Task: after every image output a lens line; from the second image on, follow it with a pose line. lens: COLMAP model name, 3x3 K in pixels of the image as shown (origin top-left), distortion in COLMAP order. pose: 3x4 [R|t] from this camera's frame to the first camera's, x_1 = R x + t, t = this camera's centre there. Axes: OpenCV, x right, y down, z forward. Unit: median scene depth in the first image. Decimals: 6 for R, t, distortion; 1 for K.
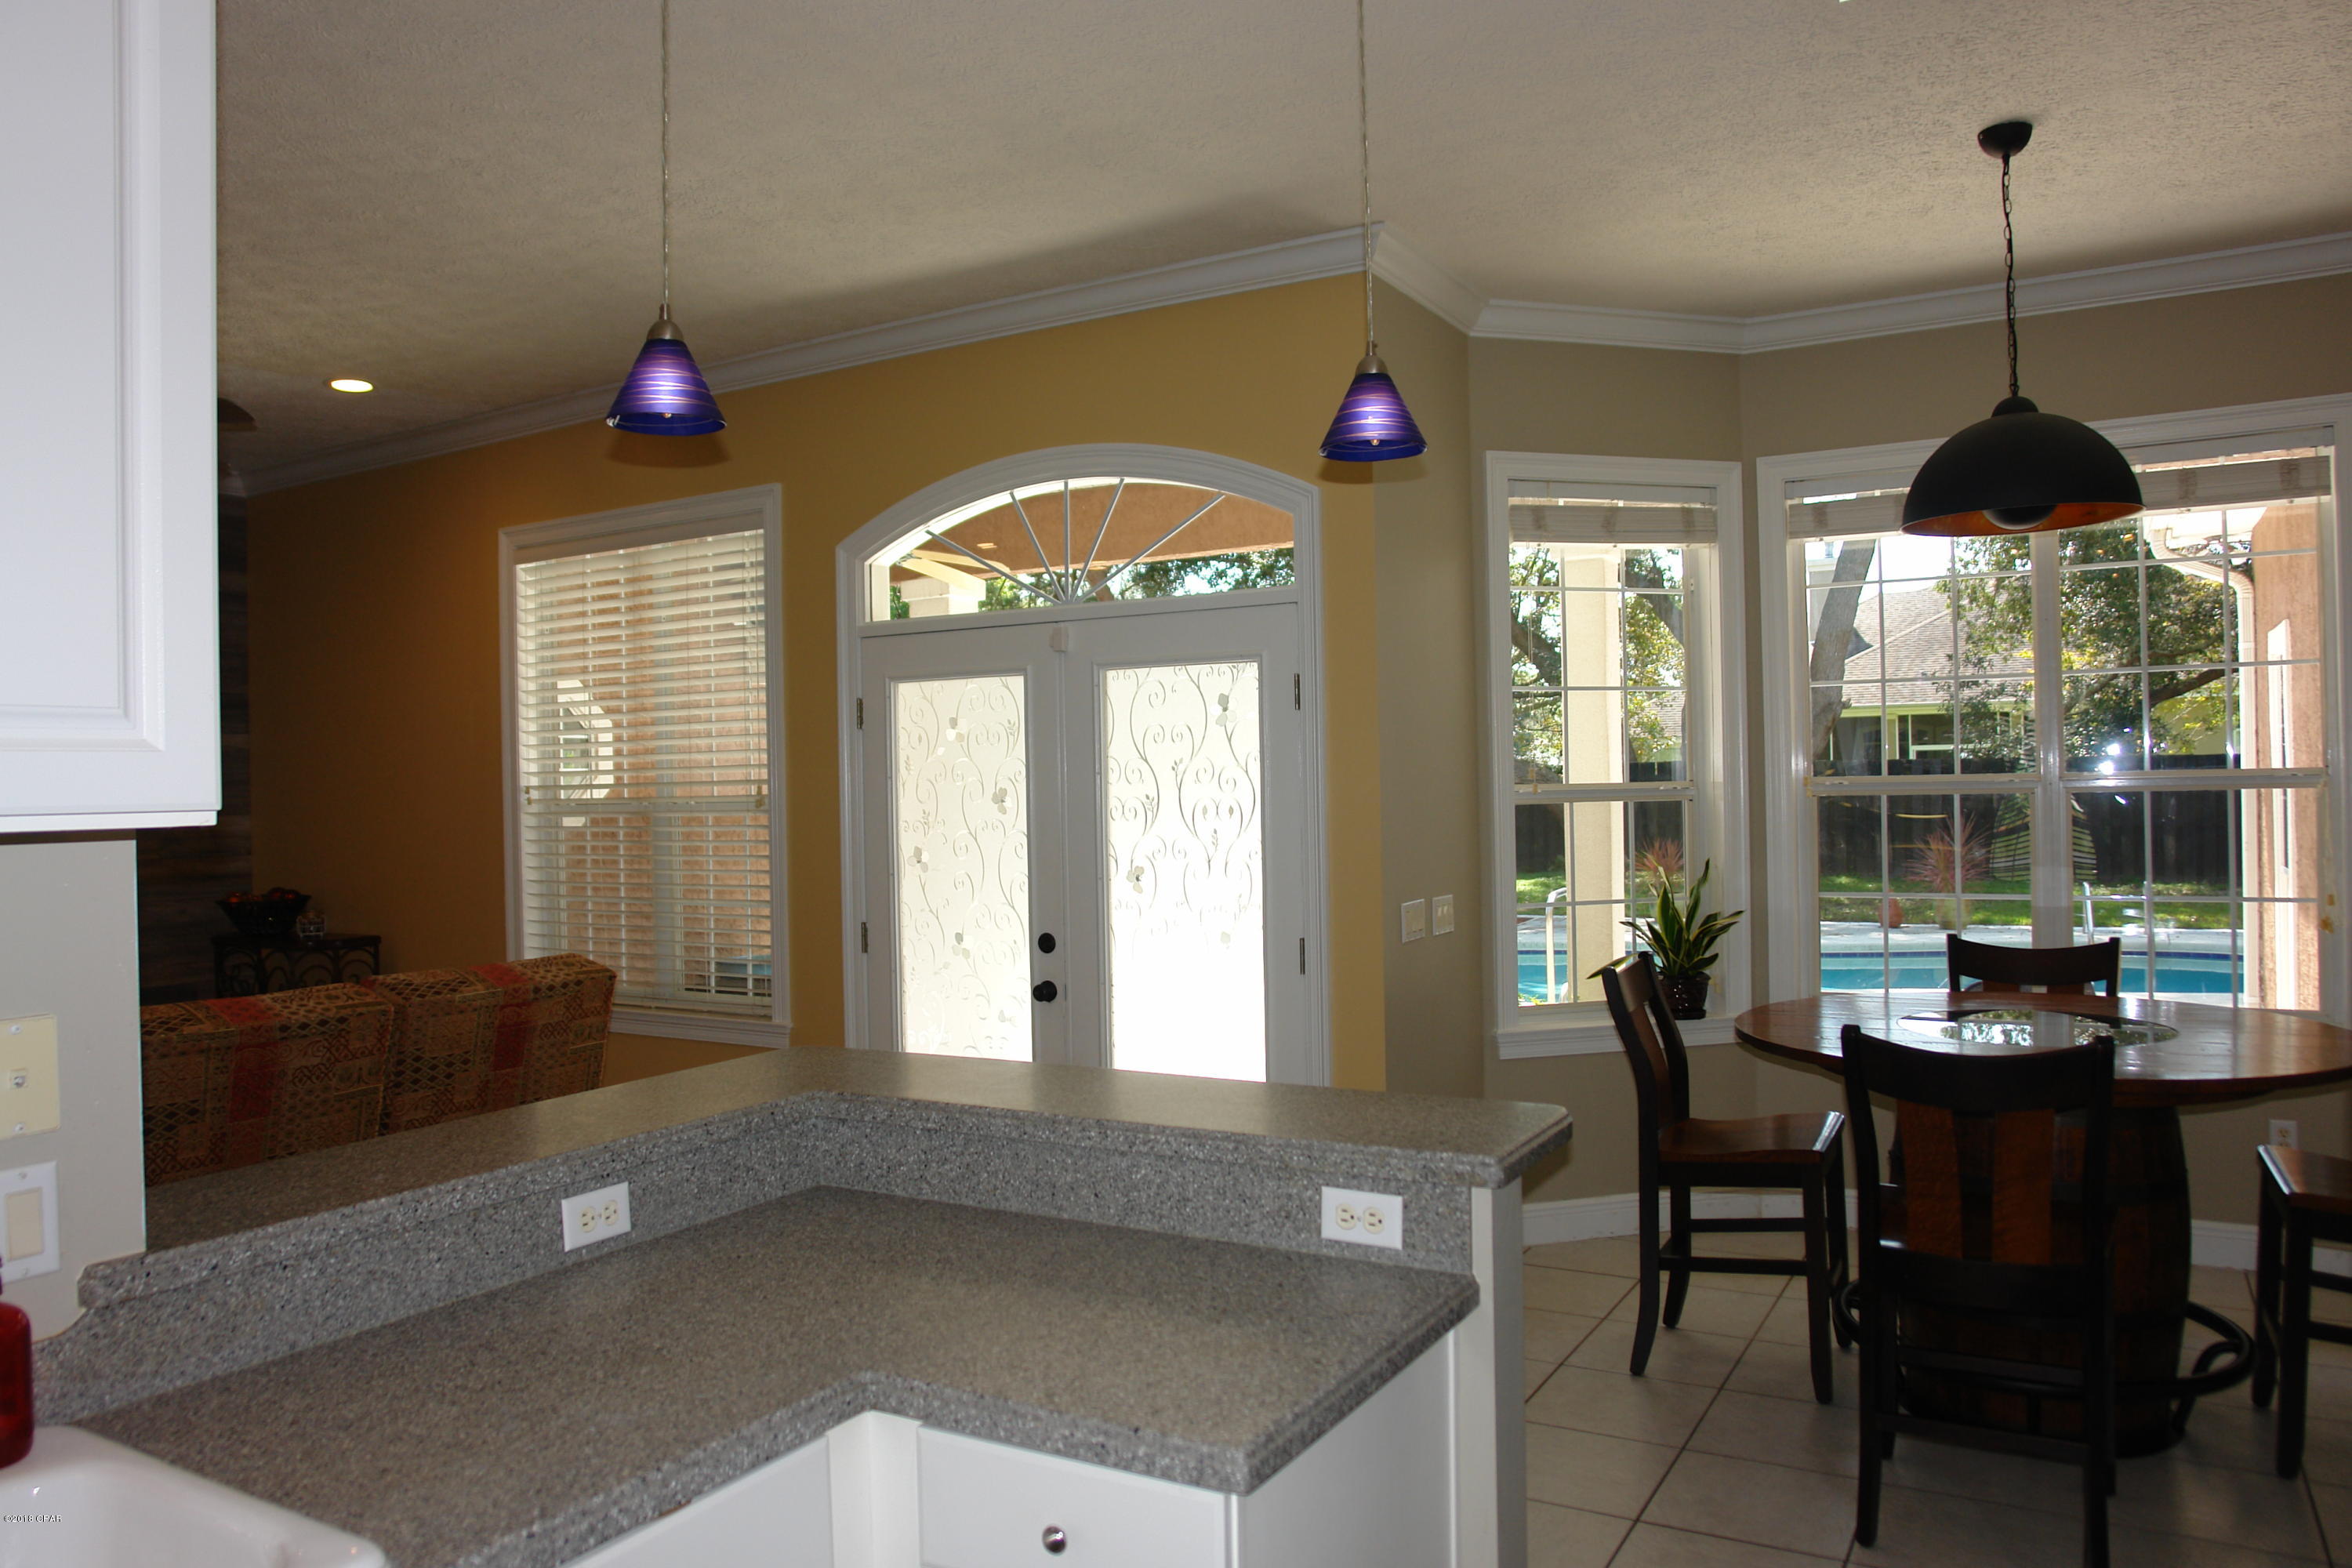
lens RADIAL K [[1640.7, 0, 1178.9], [0, 1640.7, 766.1], [0, 0, 1]] dist [-0.101212, 0.064972]
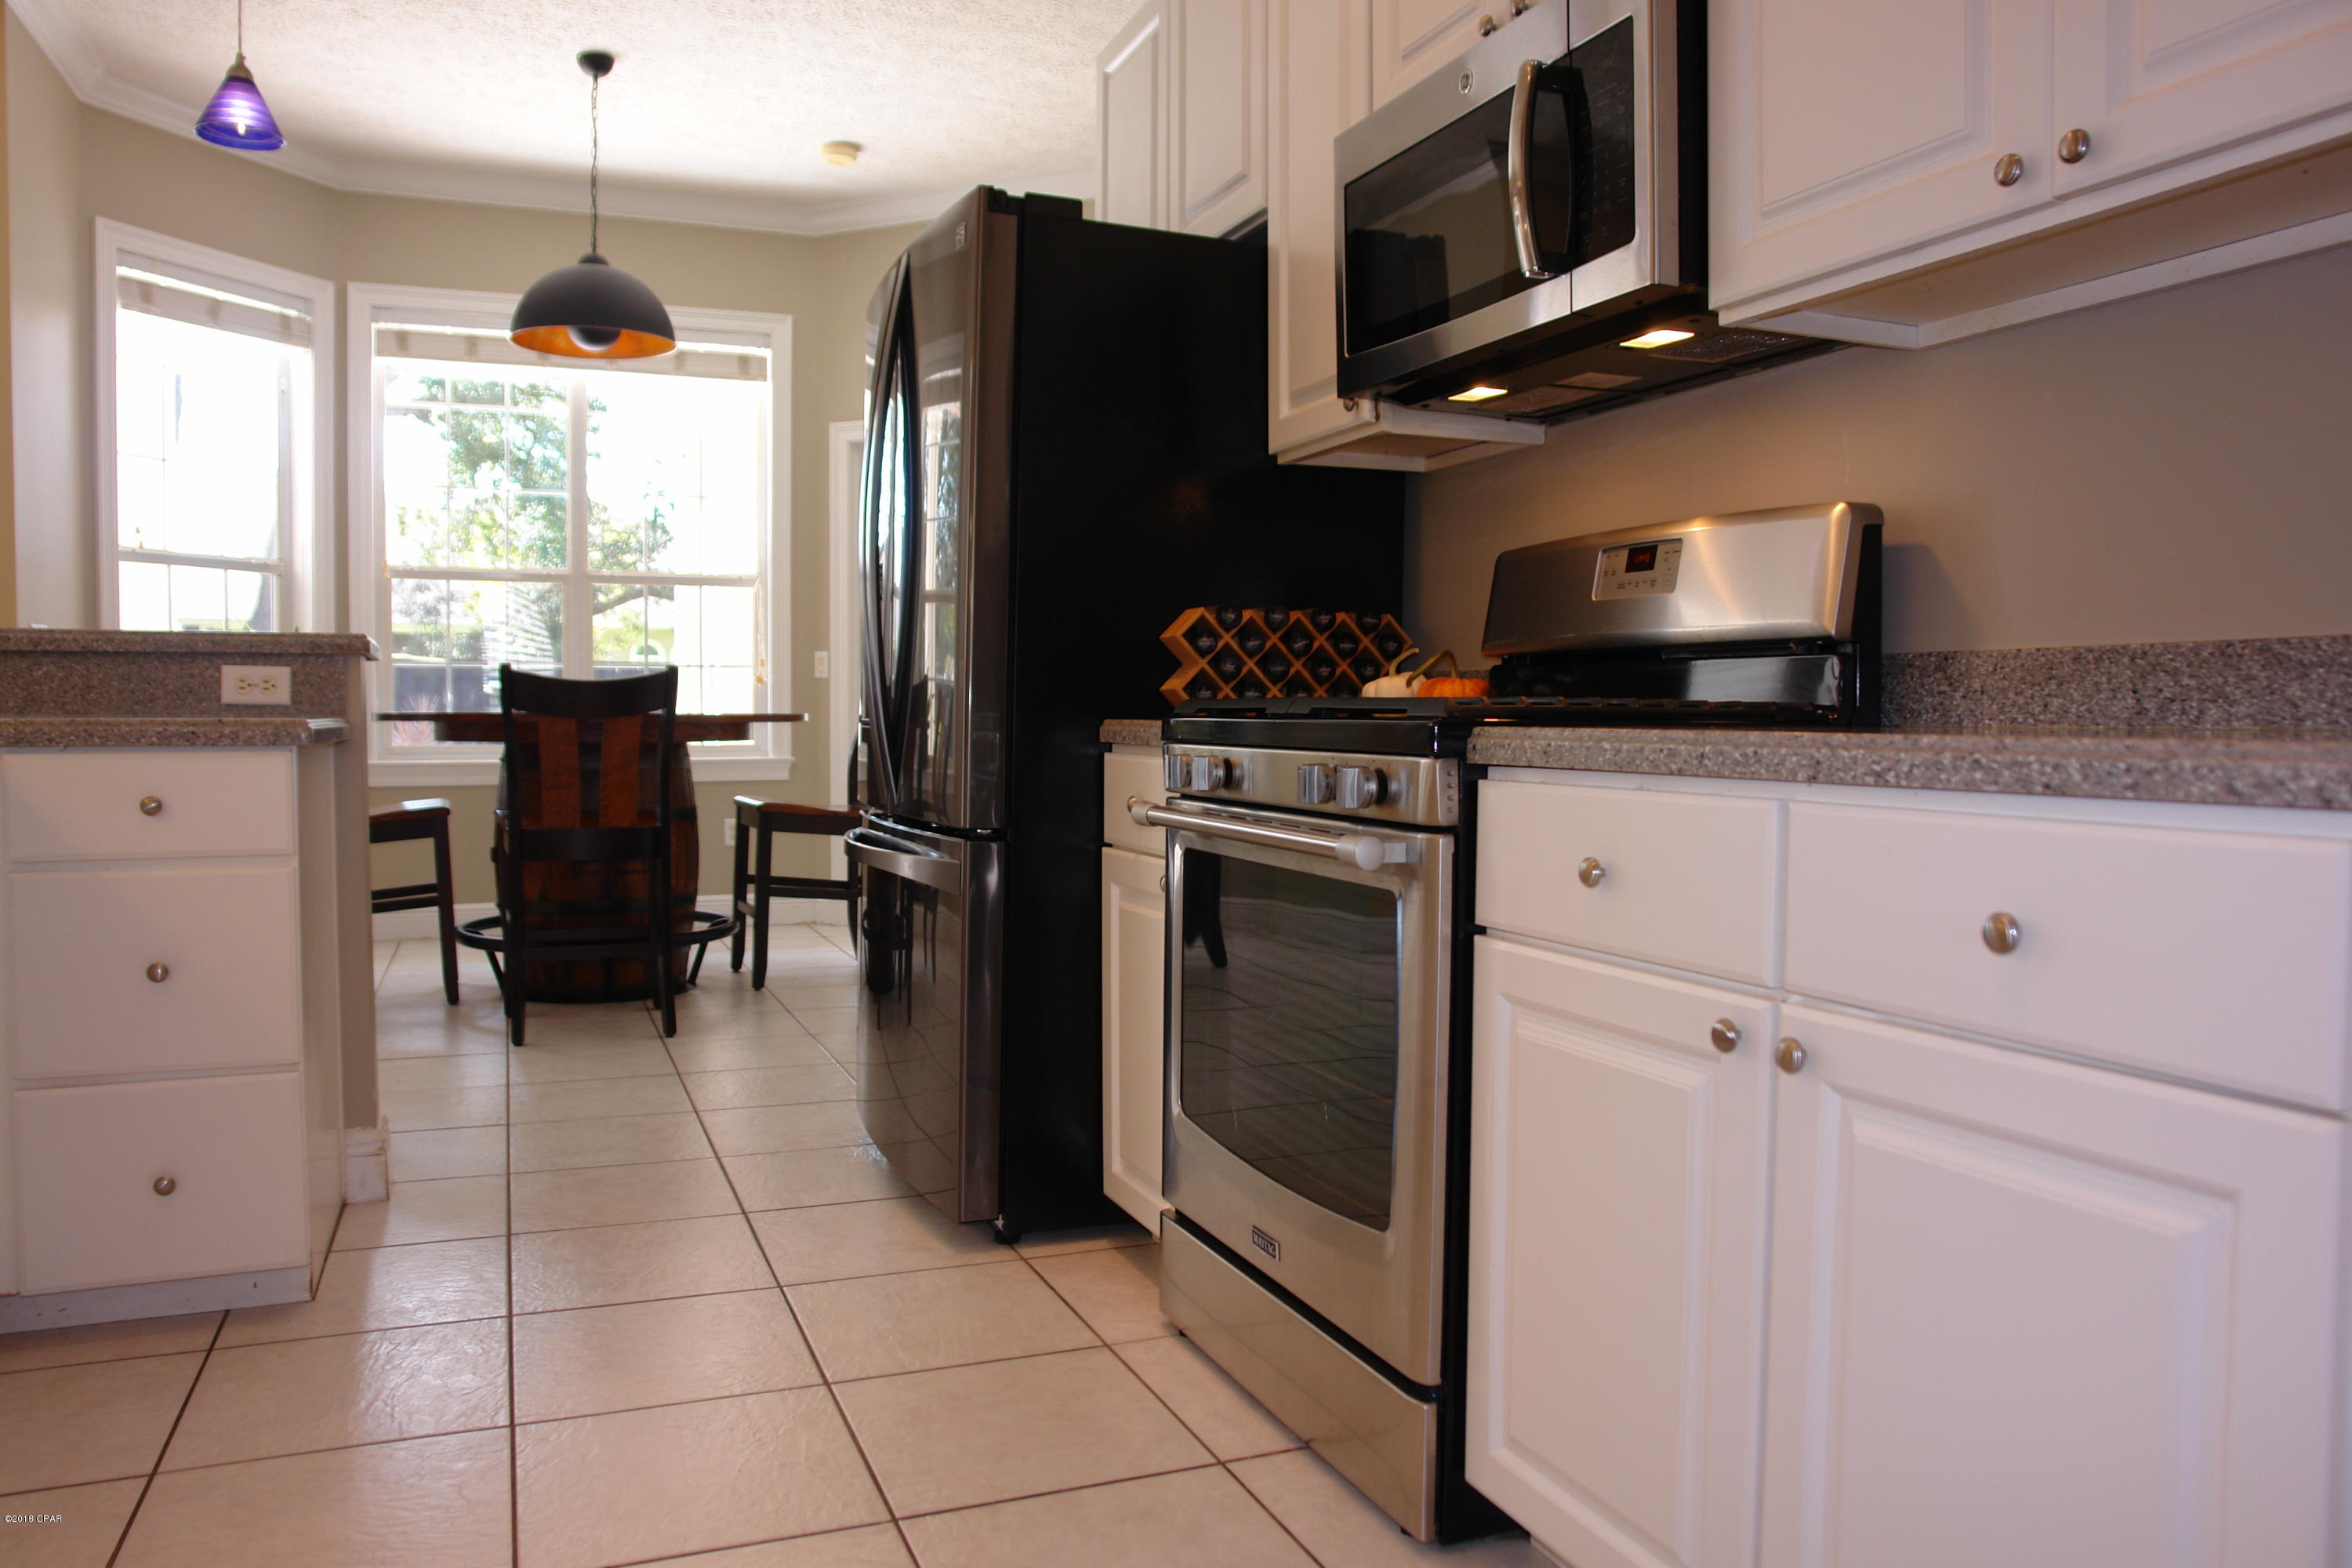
lens RADIAL K [[1640.7, 0, 1179.2], [0, 1640.7, 790.1], [0, 0, 1]] dist [-0.101212, 0.064972]
pose [[0.604511, -0.015440, 0.796448, -0.214192], [-0.020452, 0.999182, 0.034893, 0.131024], [-0.796335, -0.037382, 0.603700, -0.192553]]
